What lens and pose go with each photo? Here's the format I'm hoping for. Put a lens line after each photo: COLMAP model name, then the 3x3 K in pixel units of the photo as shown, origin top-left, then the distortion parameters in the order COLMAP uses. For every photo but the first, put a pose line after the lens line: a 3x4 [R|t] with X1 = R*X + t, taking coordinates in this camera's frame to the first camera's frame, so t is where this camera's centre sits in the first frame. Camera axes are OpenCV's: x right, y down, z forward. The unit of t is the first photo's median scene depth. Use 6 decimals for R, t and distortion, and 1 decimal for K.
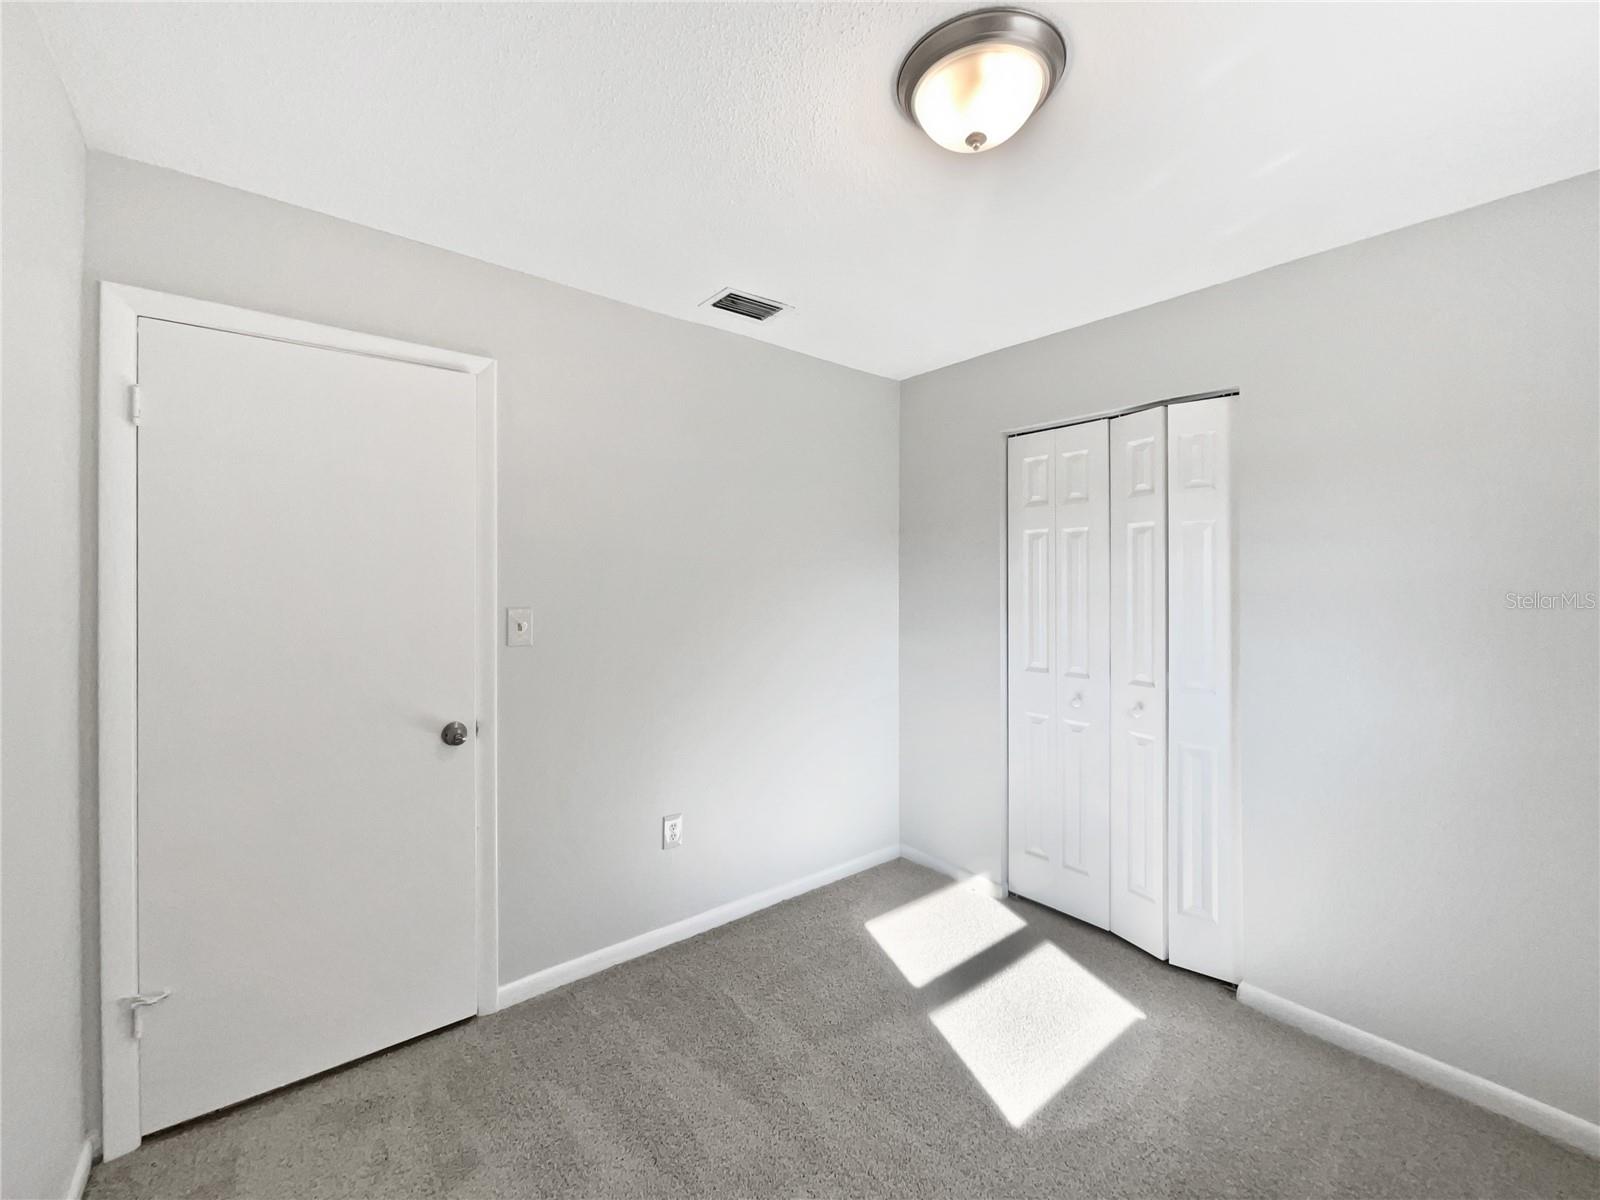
lens RADIAL K [[665.7, 0, 801.4], [0, 665.7, 574.8], [0, 0, 1]] dist [-0.000266, -0.000028]
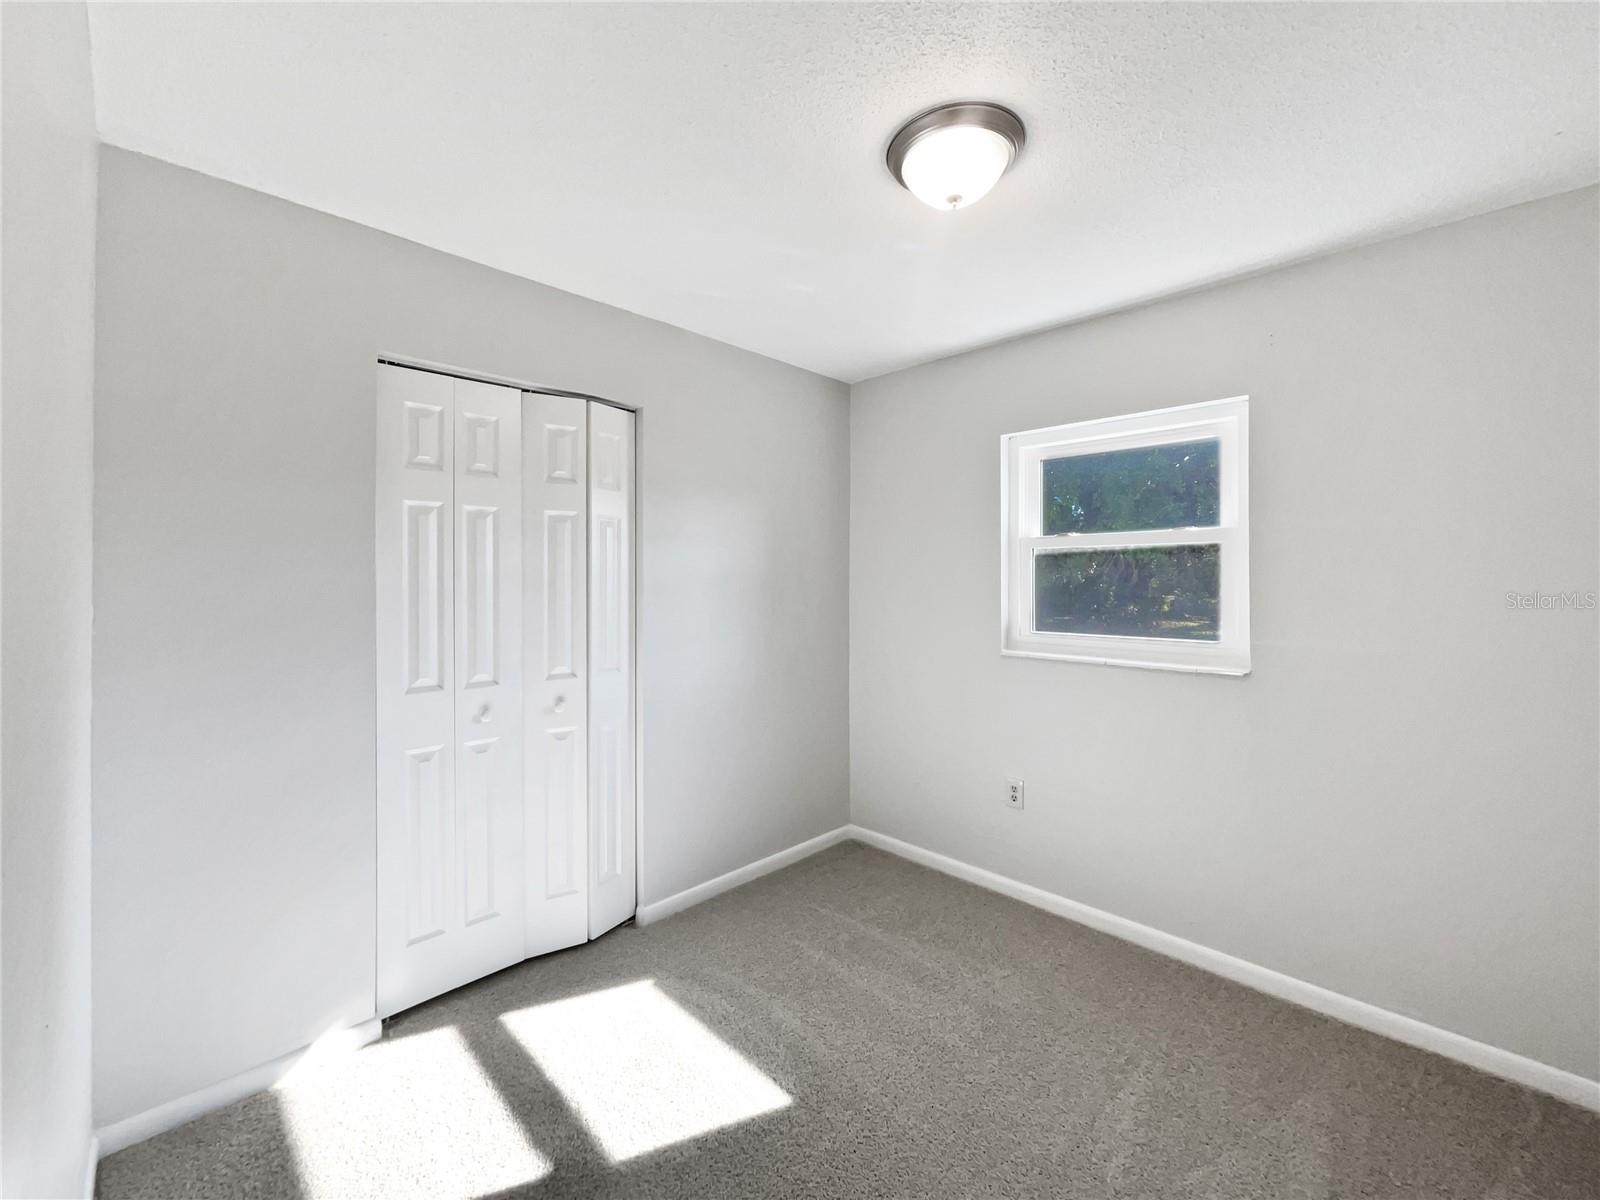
lens RADIAL K [[665.7, 0, 801.4], [0, 665.7, 574.8], [0, 0, 1]] dist [-0.000266, -0.000028]
pose [[-0.103512, 0.002332, 0.994626, -0.492294], [-0.006795, 0.999972, -0.003052, 0.015462], [-0.994605, -0.007075, -0.103493, 0.752018]]
